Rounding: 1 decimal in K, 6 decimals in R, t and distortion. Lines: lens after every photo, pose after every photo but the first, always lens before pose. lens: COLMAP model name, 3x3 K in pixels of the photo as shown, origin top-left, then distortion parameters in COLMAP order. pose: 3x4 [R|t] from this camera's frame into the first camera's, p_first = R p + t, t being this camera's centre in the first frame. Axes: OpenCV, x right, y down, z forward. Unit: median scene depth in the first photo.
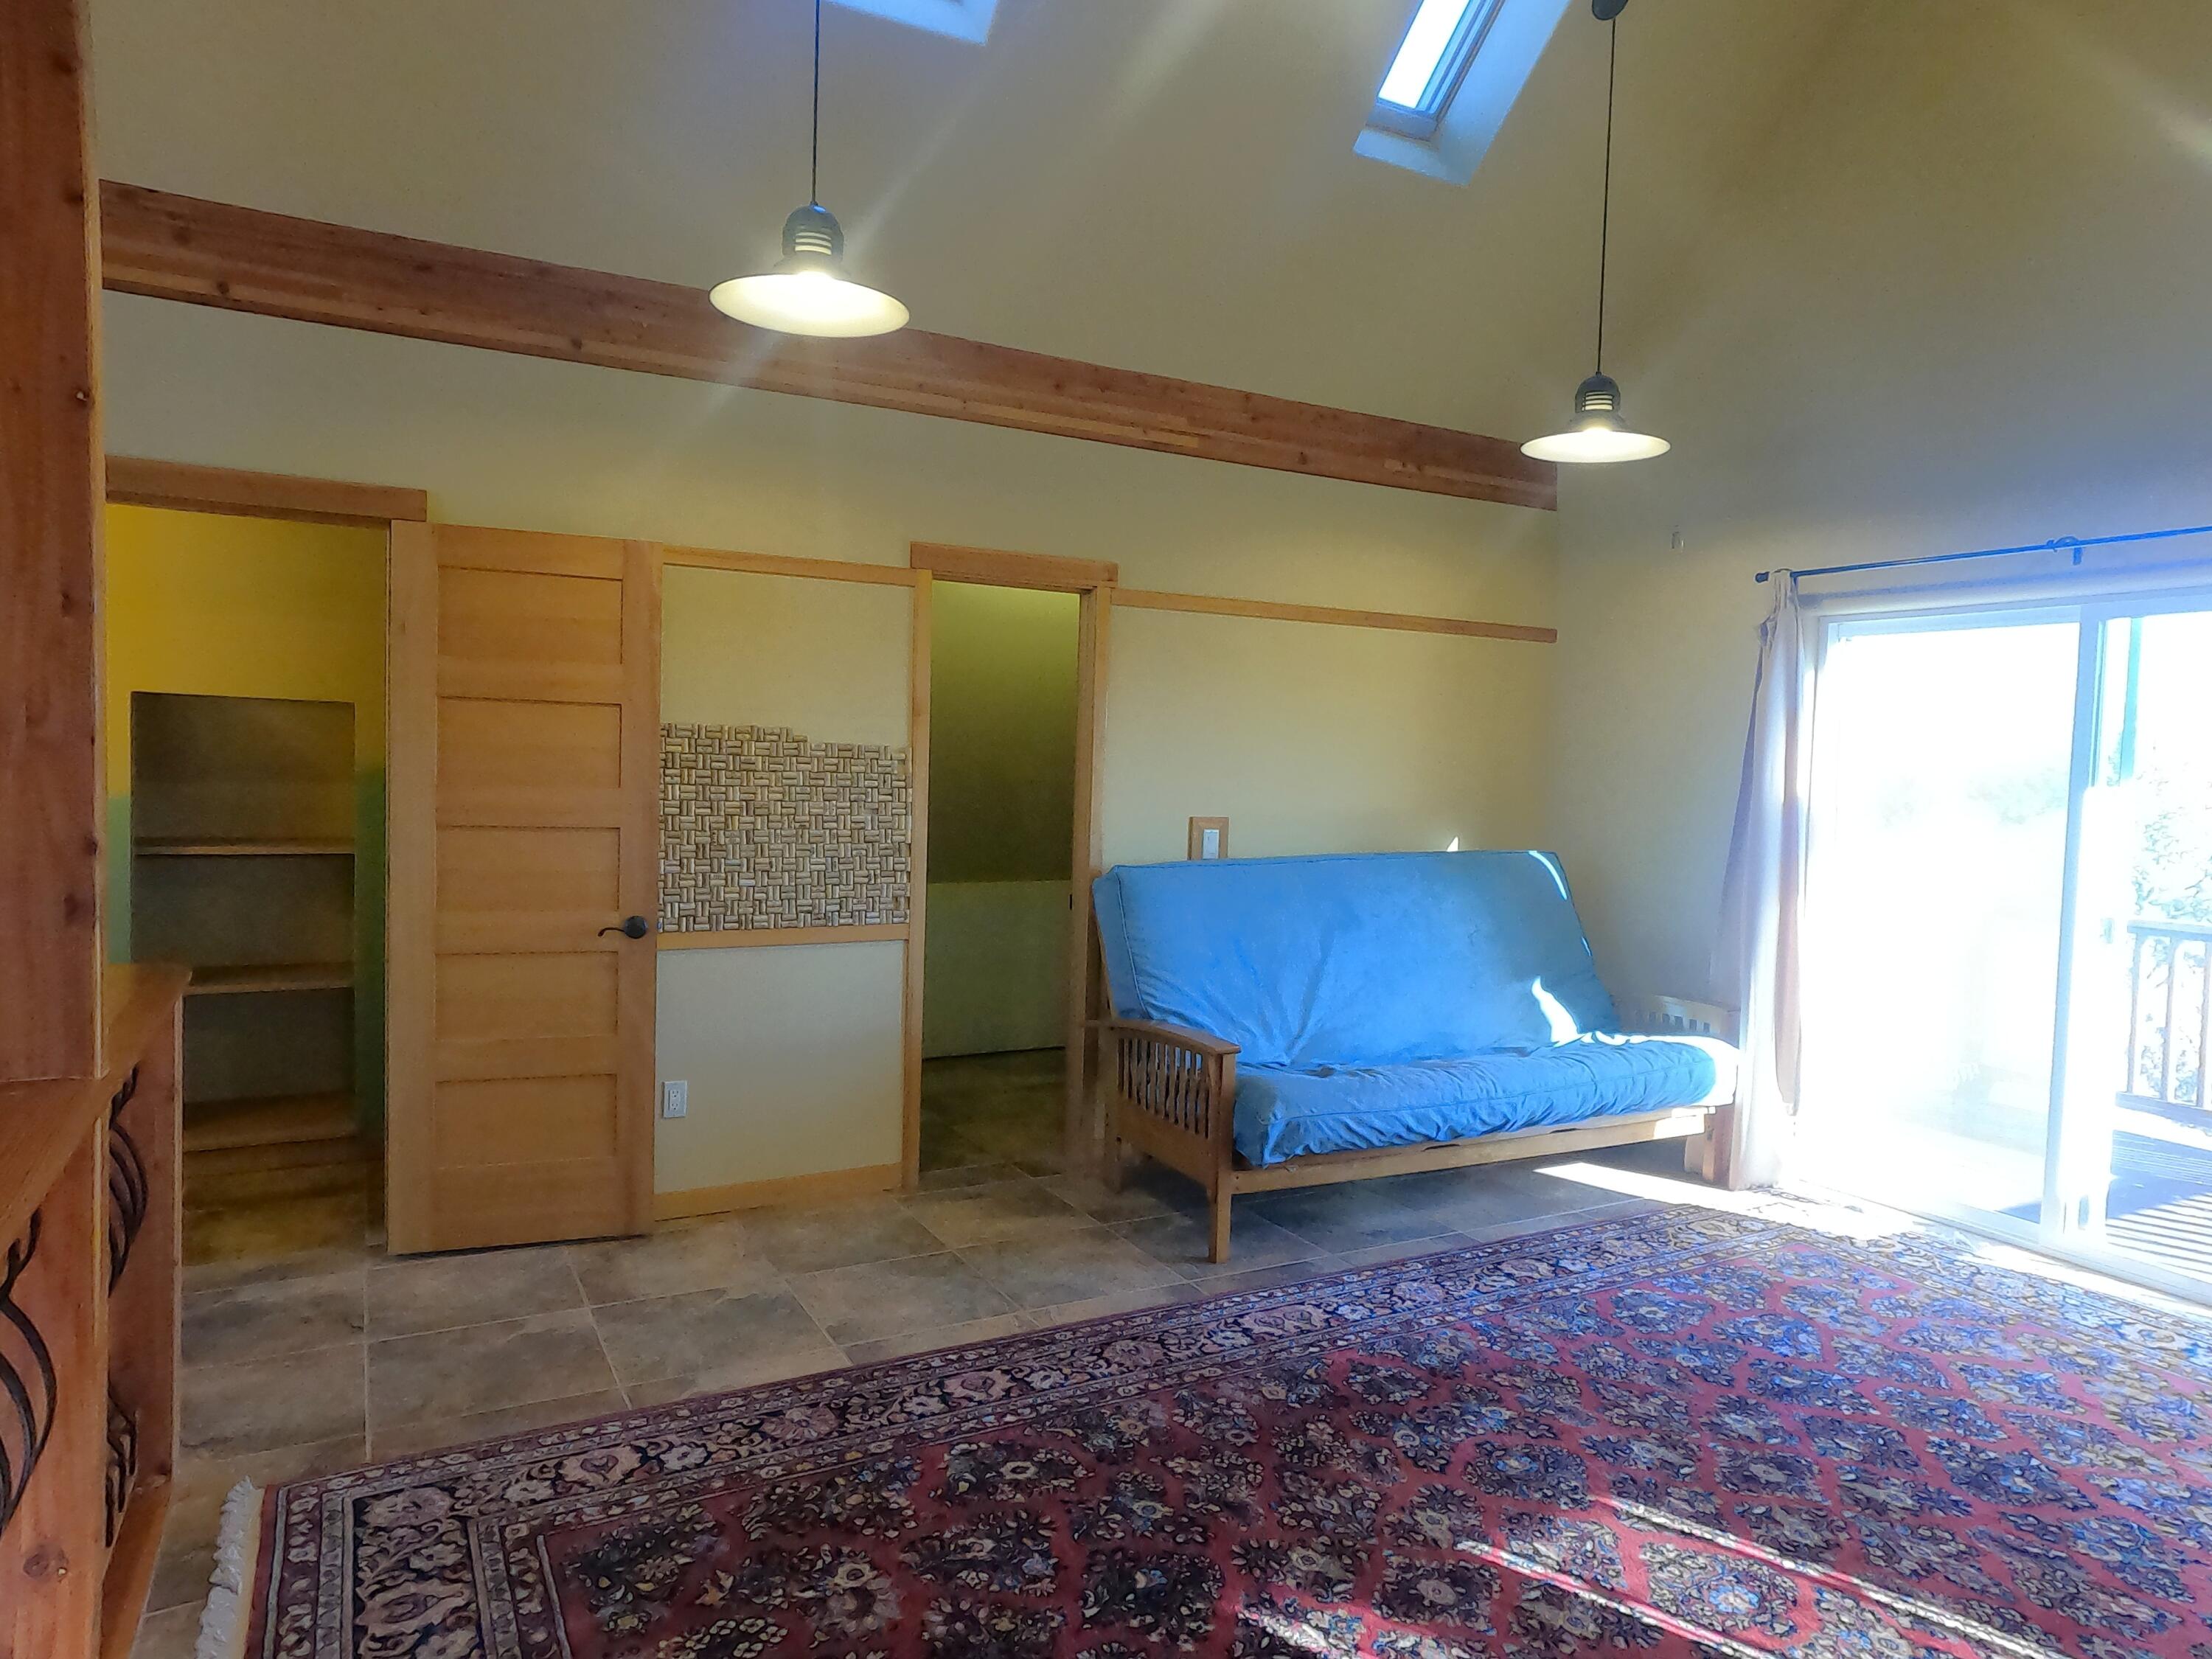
lens RADIAL K [[1377.4, 0, 1106.1], [0, 1377.4, 833.3], [0, 0, 1]] dist [-0.005990, 0.003310]
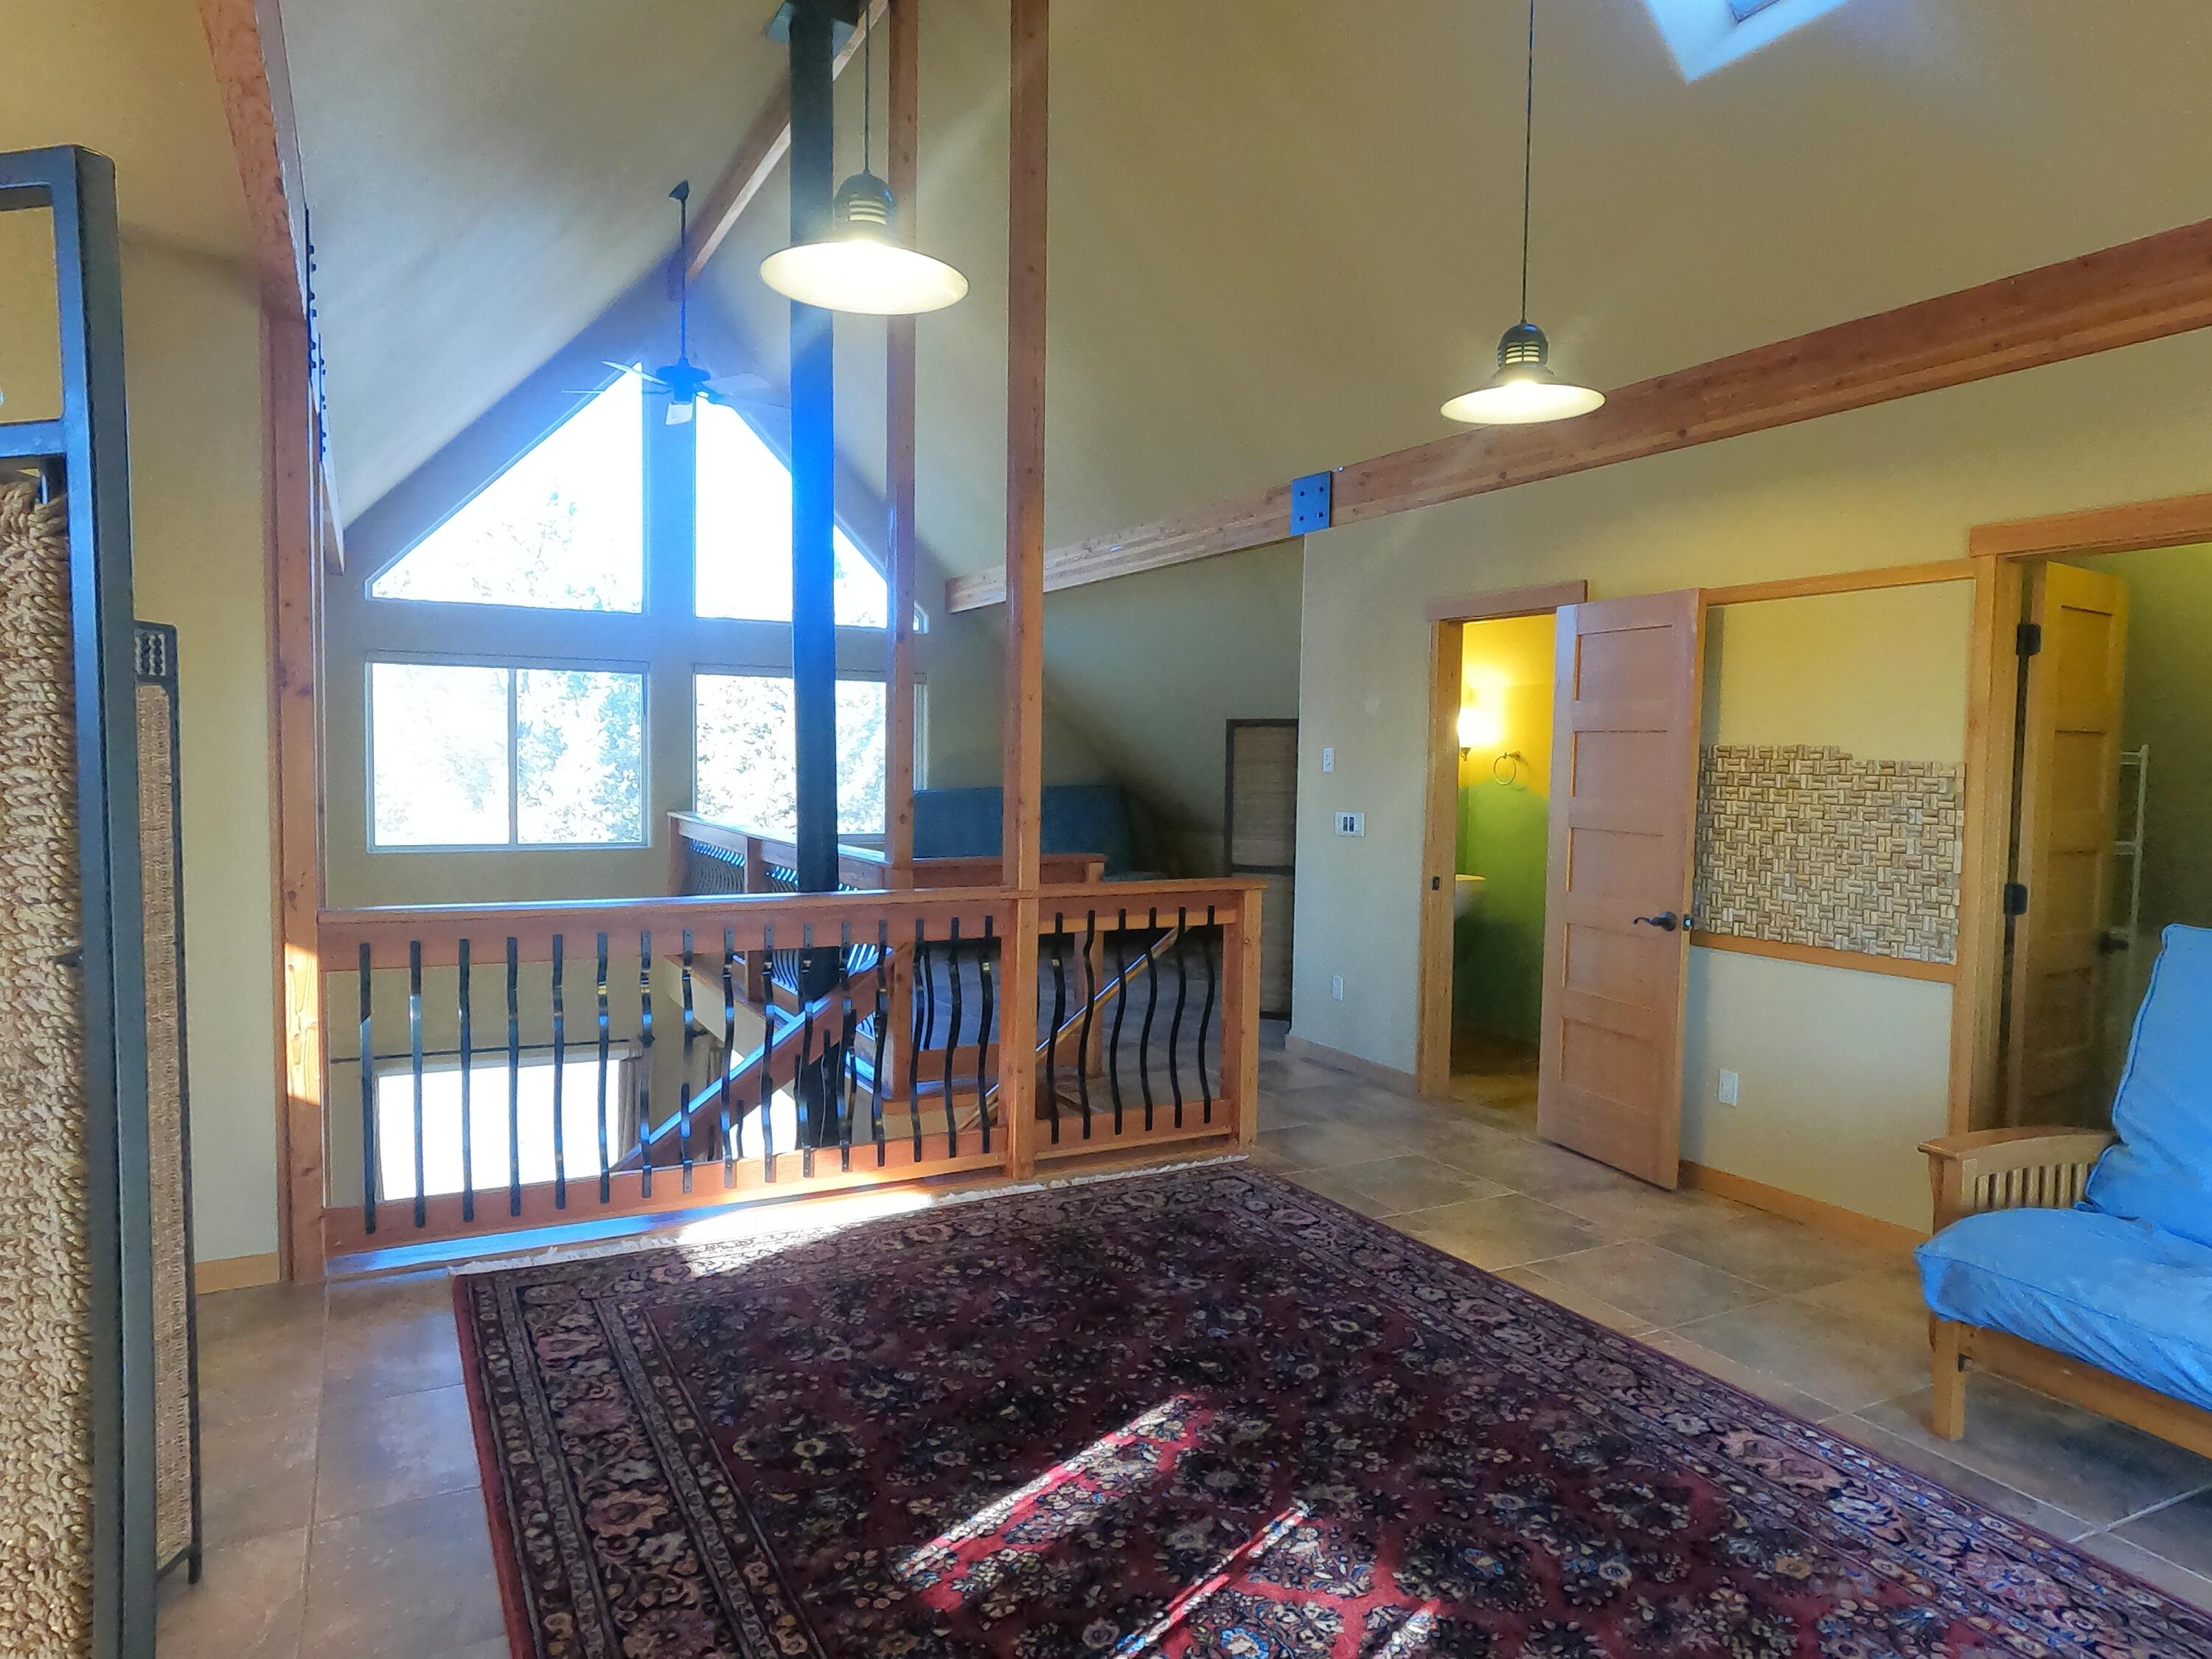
lens RADIAL K [[1377.4, 0, 1106.9], [0, 1377.4, 841.3], [0, 0, 1]] dist [-0.005990, 0.003310]
pose [[-0.010364, 0.033032, -0.999401, 1.002482], [-0.065812, 0.997265, 0.033643, -0.008726], [0.997778, 0.066121, -0.008162, 0.641704]]
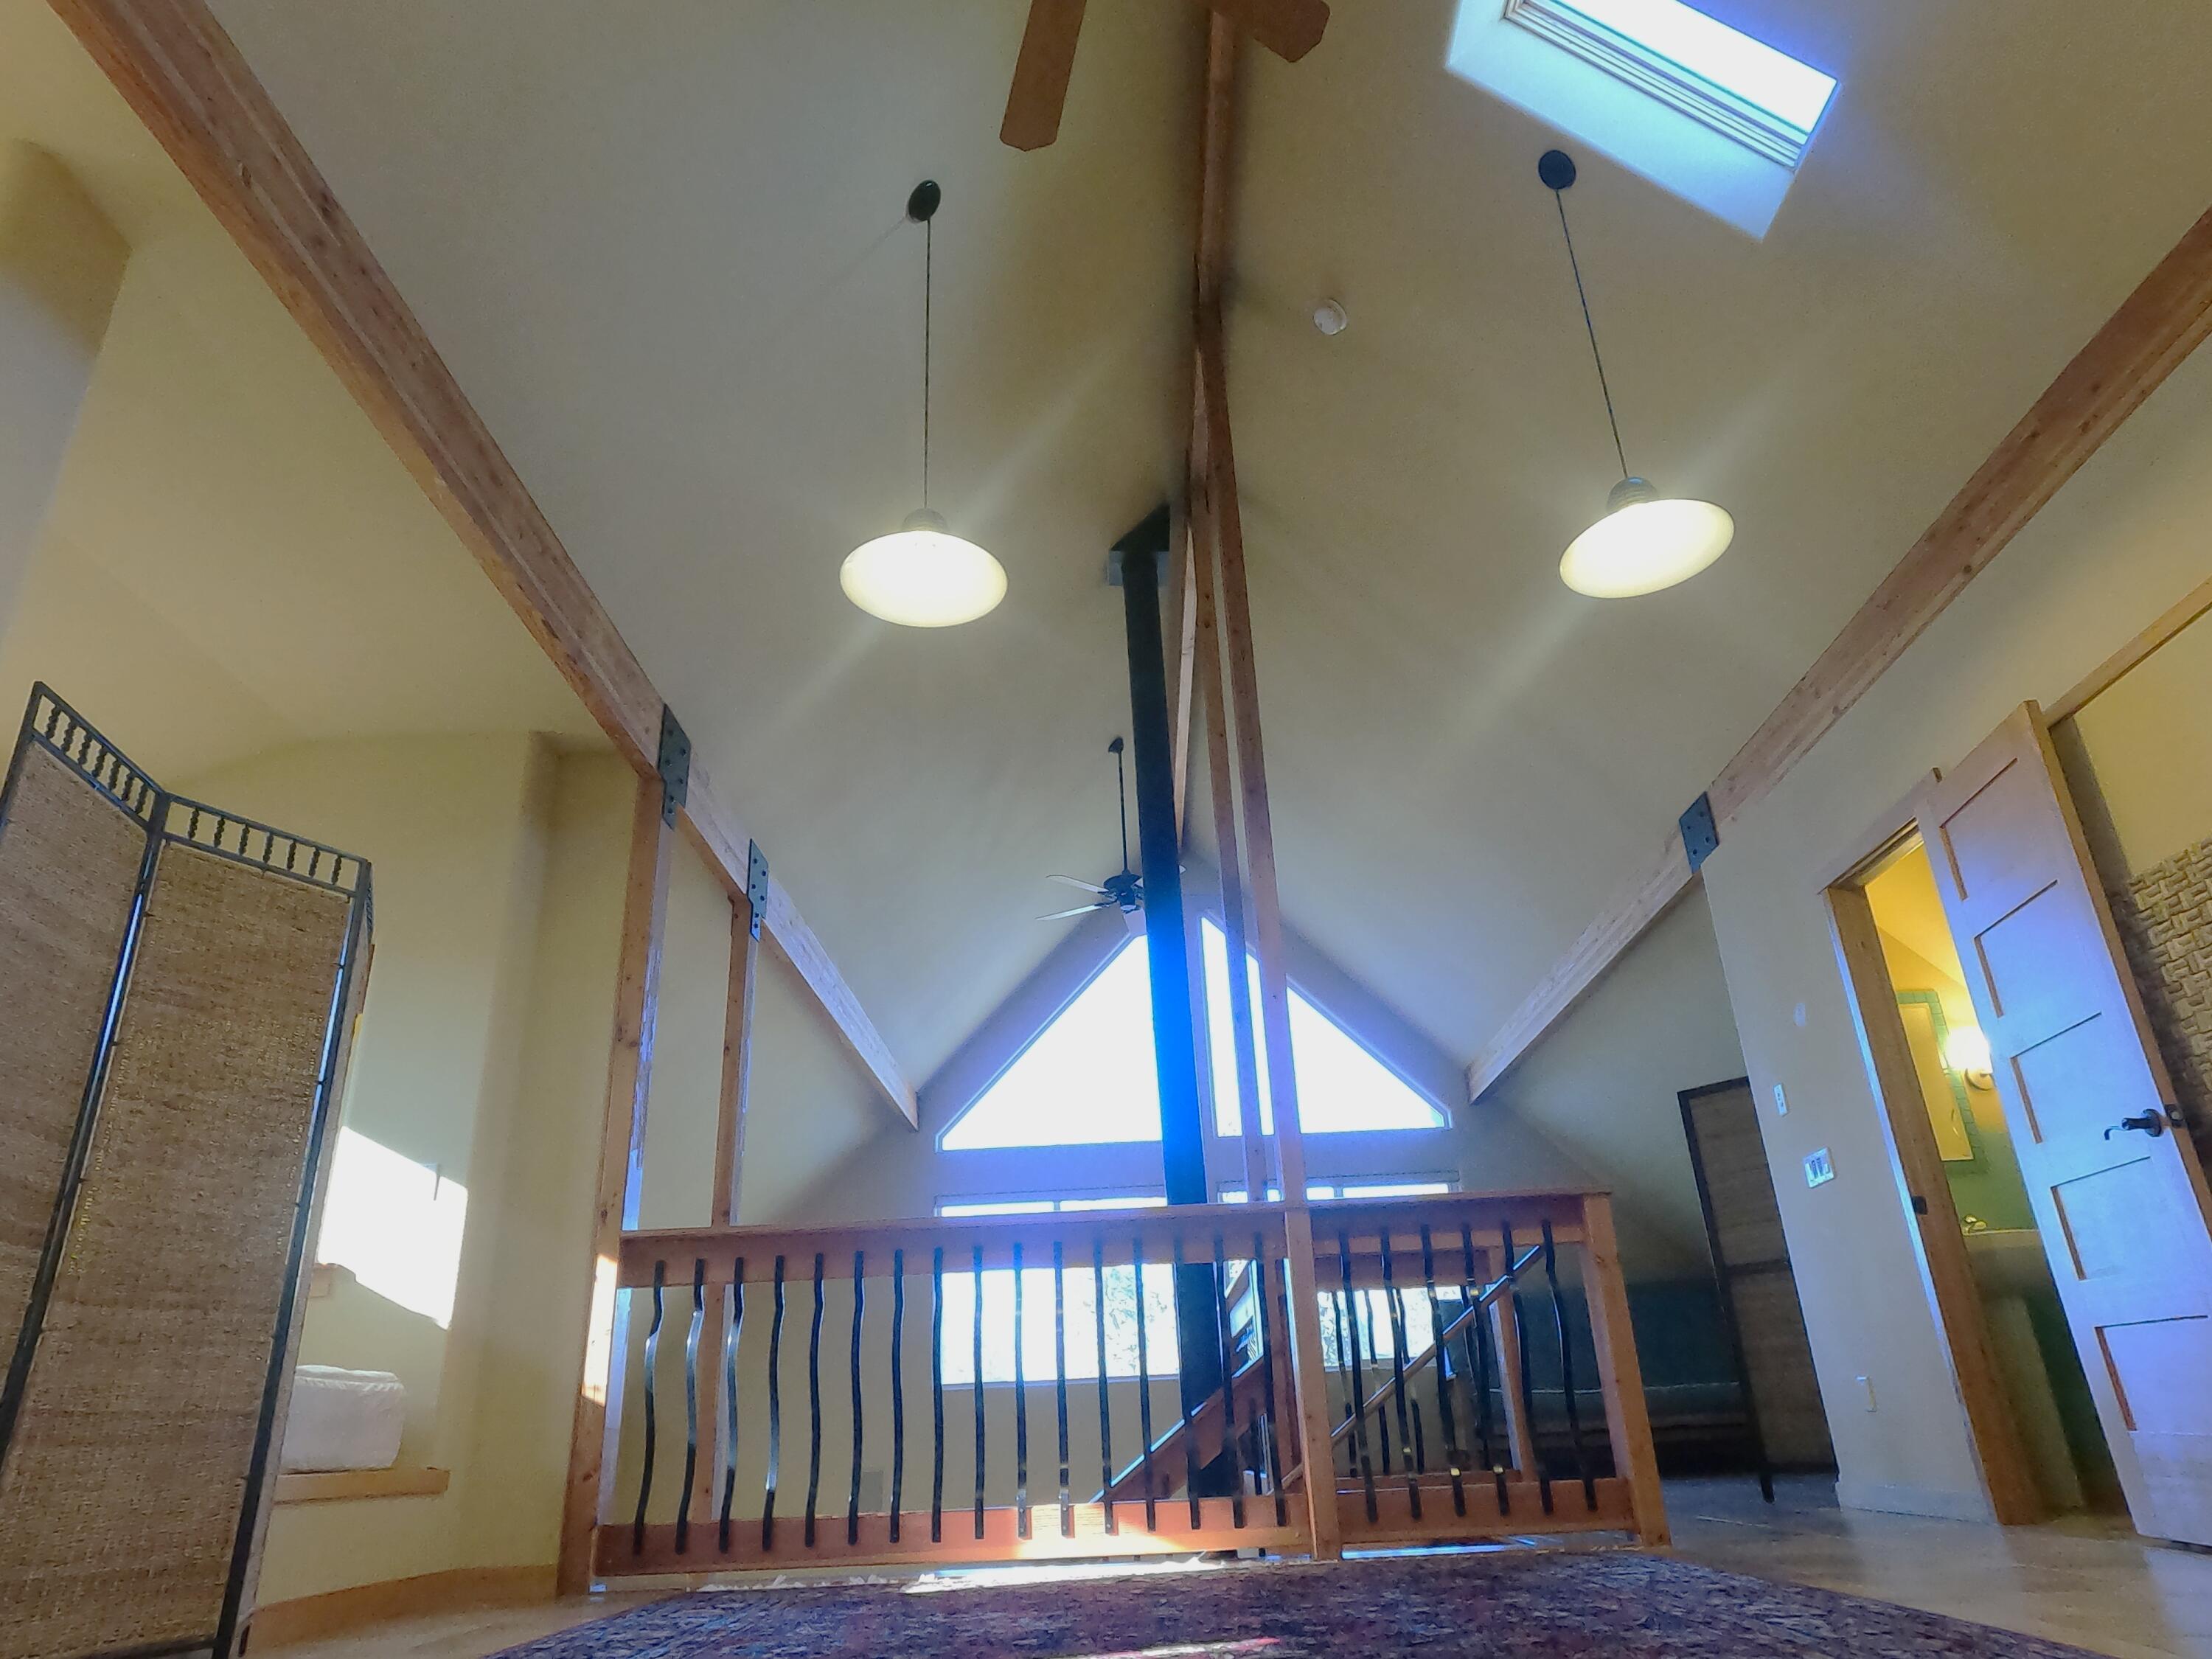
lens RADIAL K [[1377.4, 0, 1105.9], [0, 1377.4, 828.4], [0, 0, 1]] dist [-0.005990, 0.003310]
pose [[-0.511882, -0.360929, -0.779555, 0.824250], [-0.014347, 0.910922, -0.412330, 0.308638], [0.858936, -0.199880, -0.471463, 1.077538]]
